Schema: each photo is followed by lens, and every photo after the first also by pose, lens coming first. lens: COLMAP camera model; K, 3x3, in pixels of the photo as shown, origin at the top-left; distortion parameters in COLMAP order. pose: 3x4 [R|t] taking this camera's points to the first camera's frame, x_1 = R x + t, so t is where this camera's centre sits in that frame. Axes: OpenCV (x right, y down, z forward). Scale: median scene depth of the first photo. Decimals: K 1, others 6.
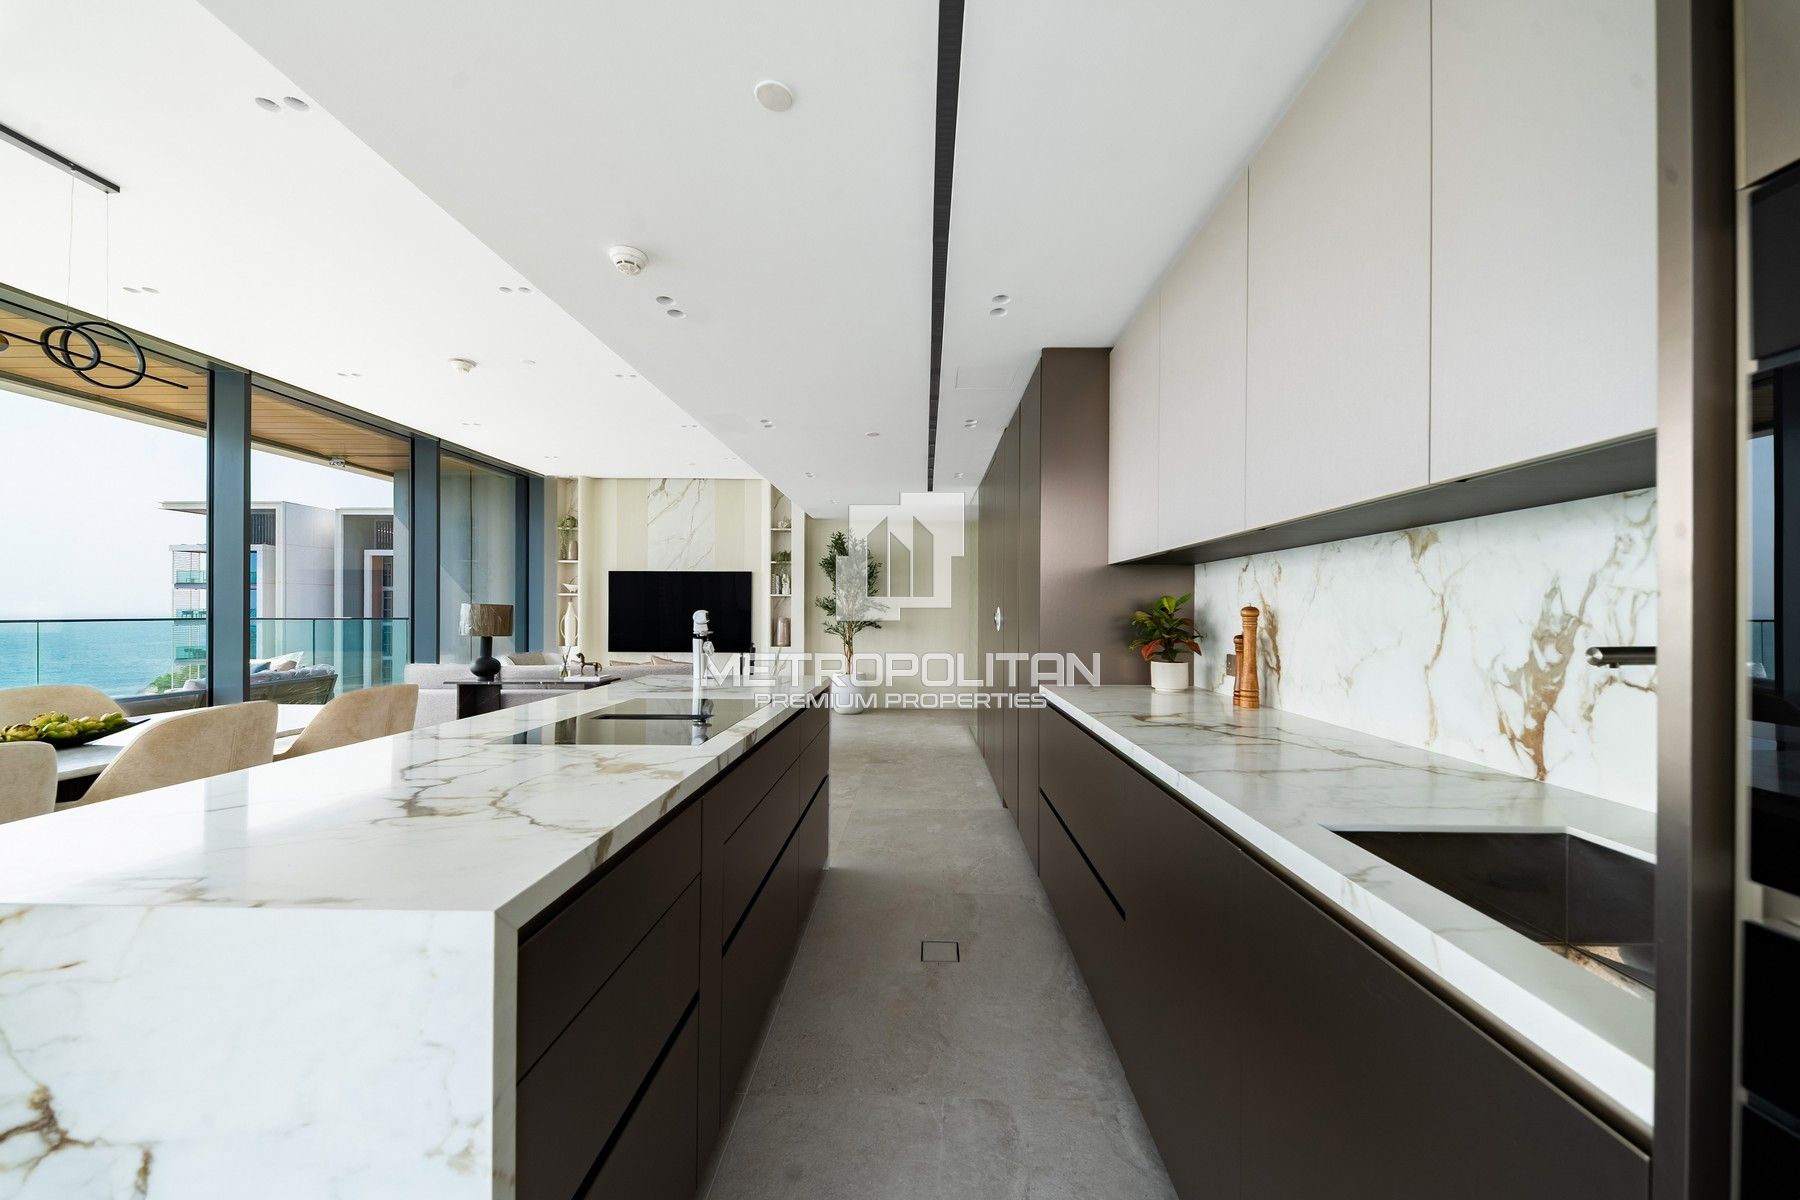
lens RADIAL K [[618.7, 0, 922.5], [0, 618.7, 612.8], [0, 0, 1]] dist [0.016318, -0.013179]
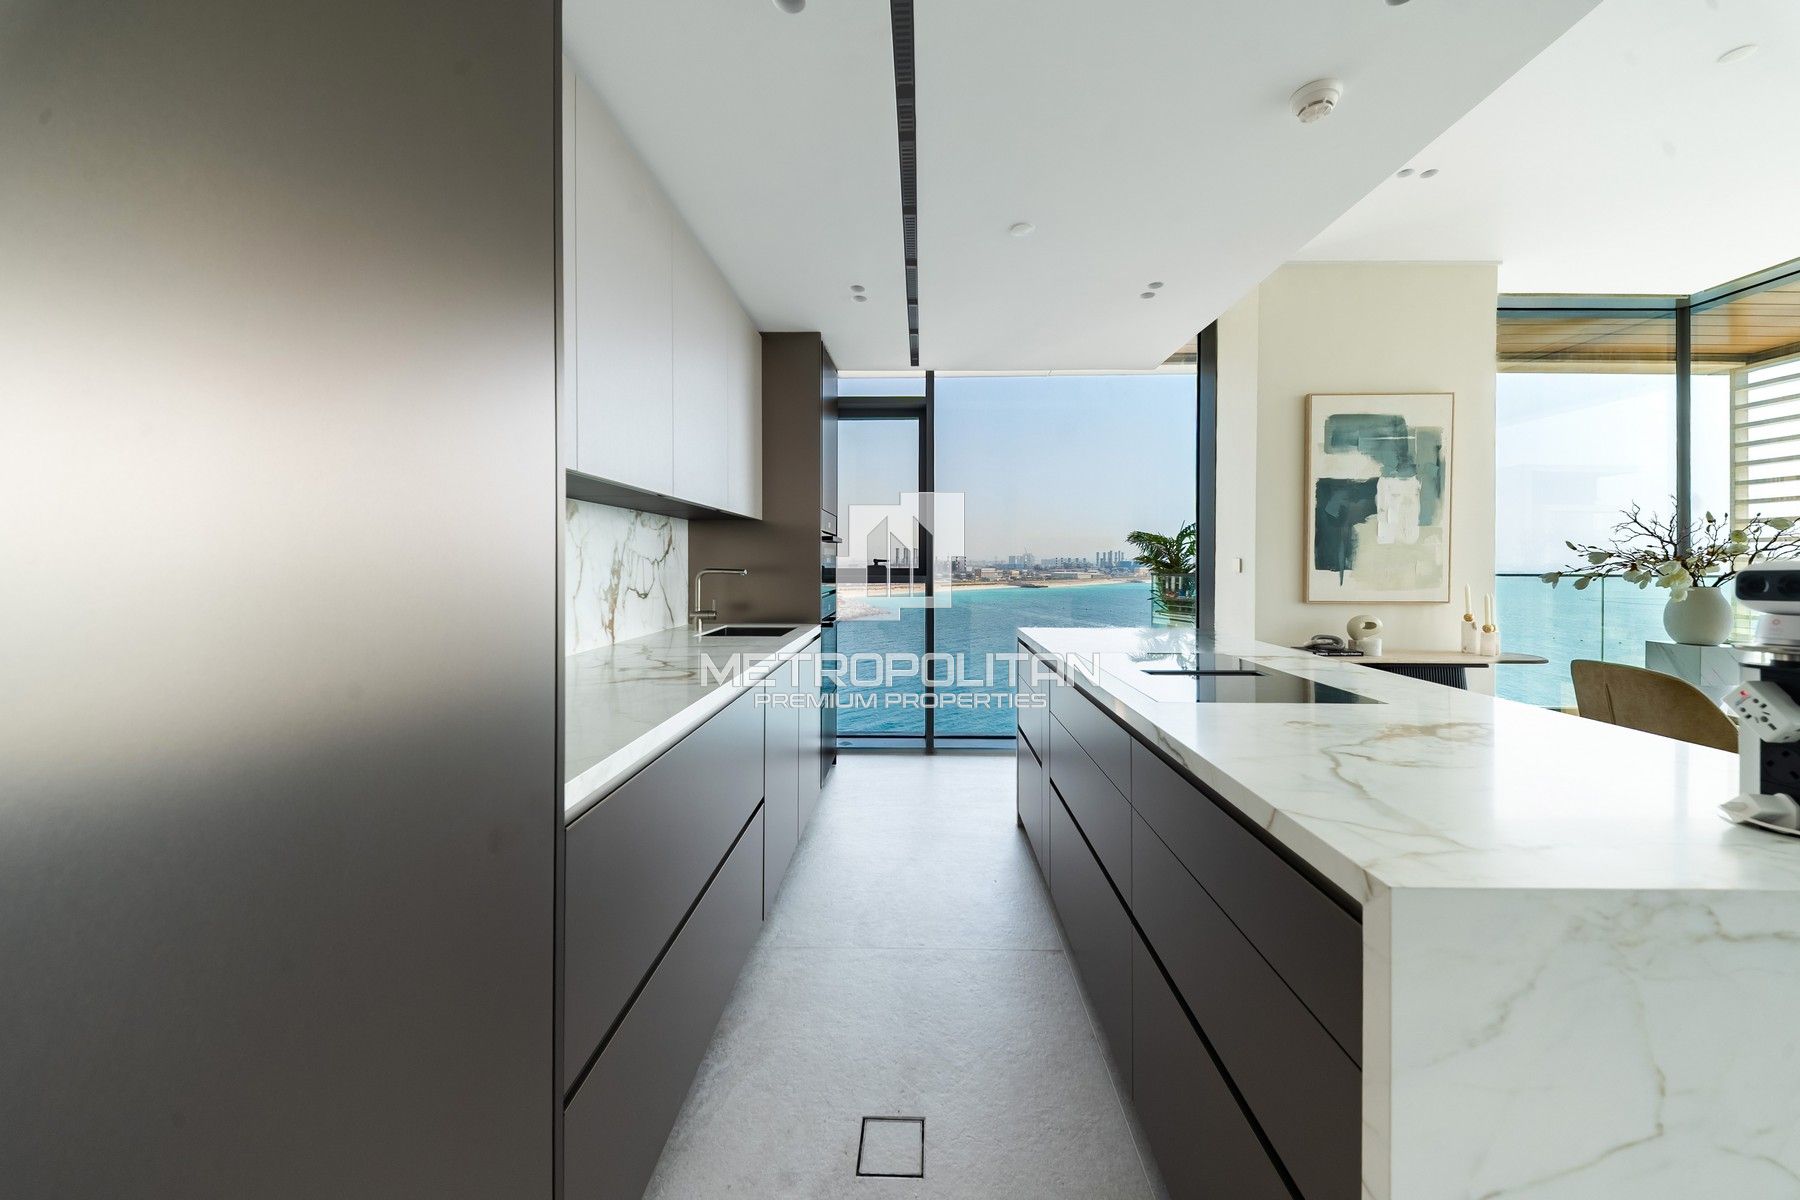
lens RADIAL K [[632.2, 0, 896.2], [0, 632.2, 572.7], [0, 0, 1]] dist [0.000700, -0.004195]
pose [[-0.999359, -0.008279, 0.034831, 0.009150], [-0.007632, 0.999797, 0.018660, -0.001923], [-0.034979, 0.018382, -0.999219, 1.742849]]
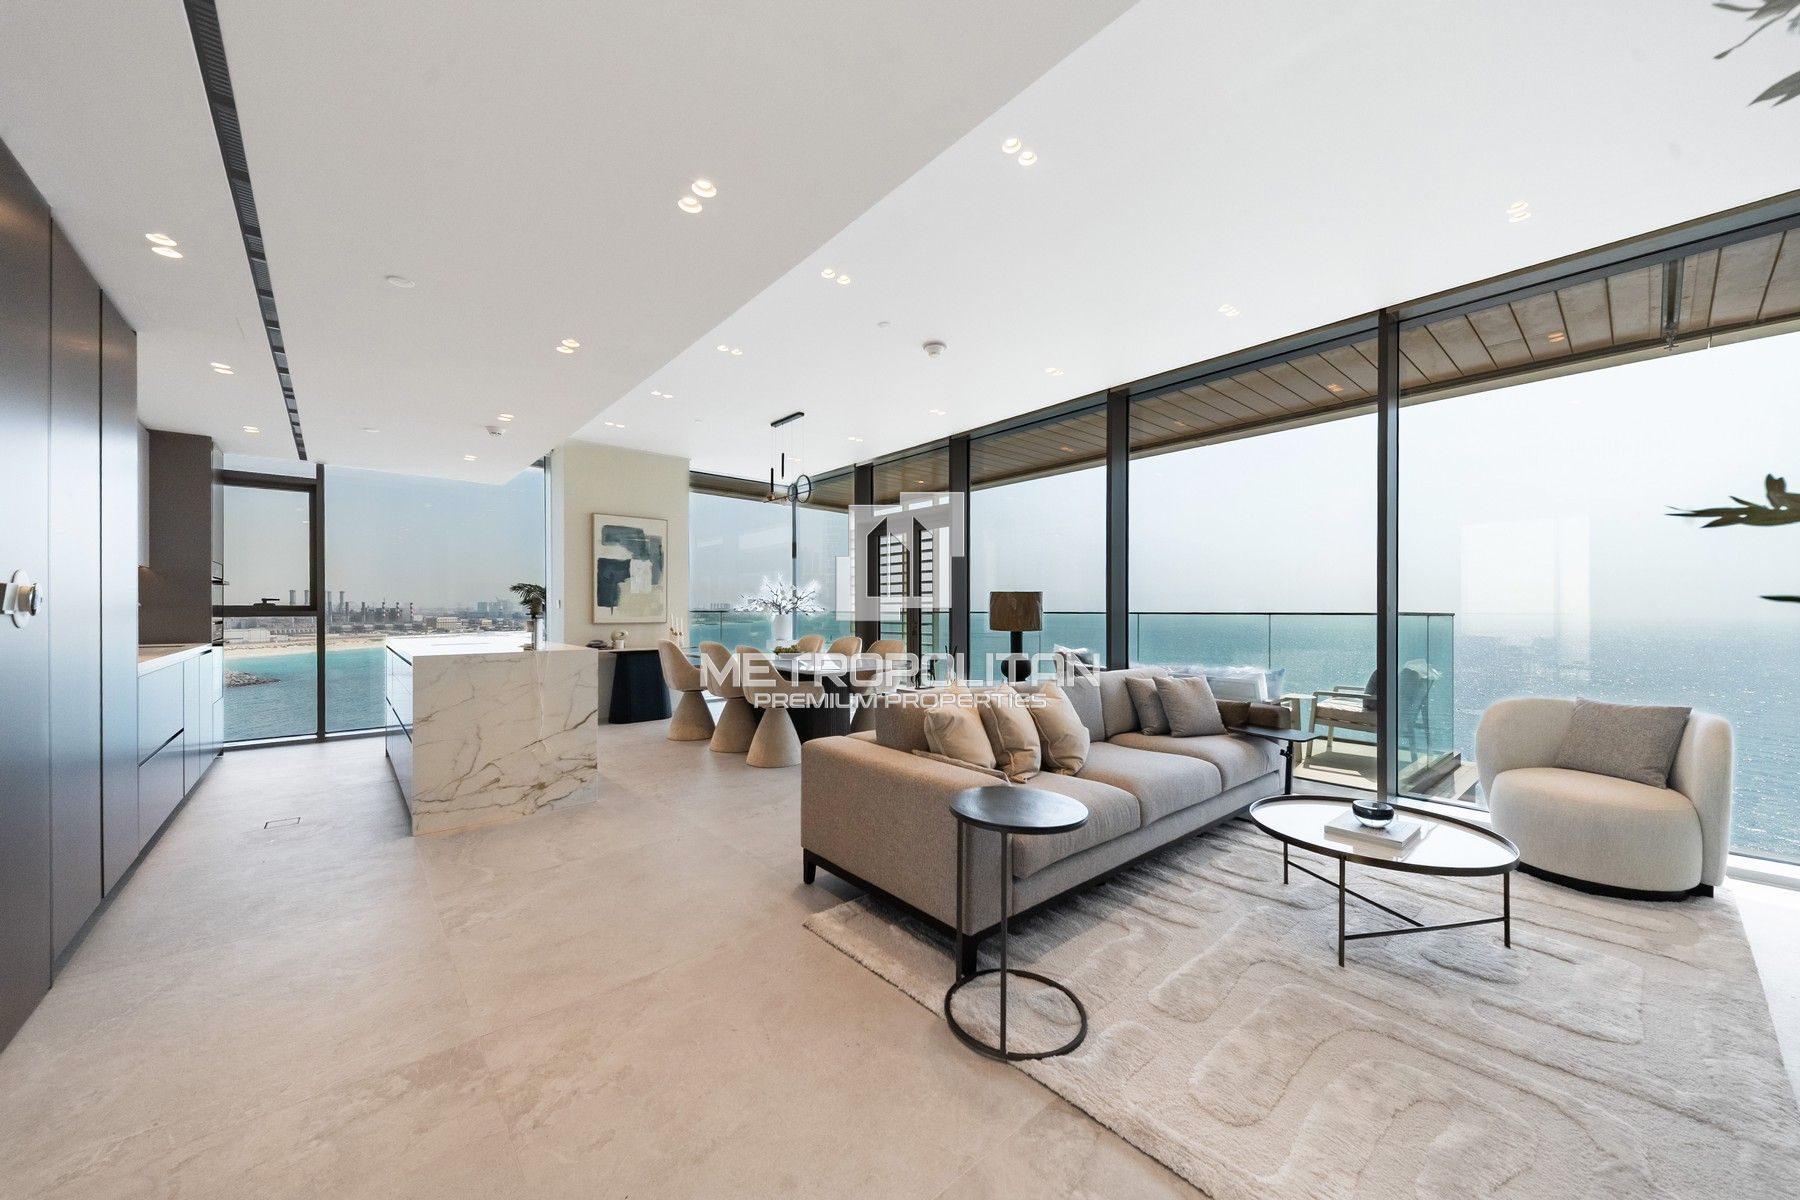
lens RADIAL K [[640.7, 0, 900.4], [0, 640.7, 610.4], [0, 0, 1]] dist [0.015091, -0.004642]
pose [[-0.750872, -0.006111, -0.660420, -0.060983], [-0.006367, 0.999978, -0.002015, 0.030068], [0.660418, 0.002692, -0.750894, 3.433217]]
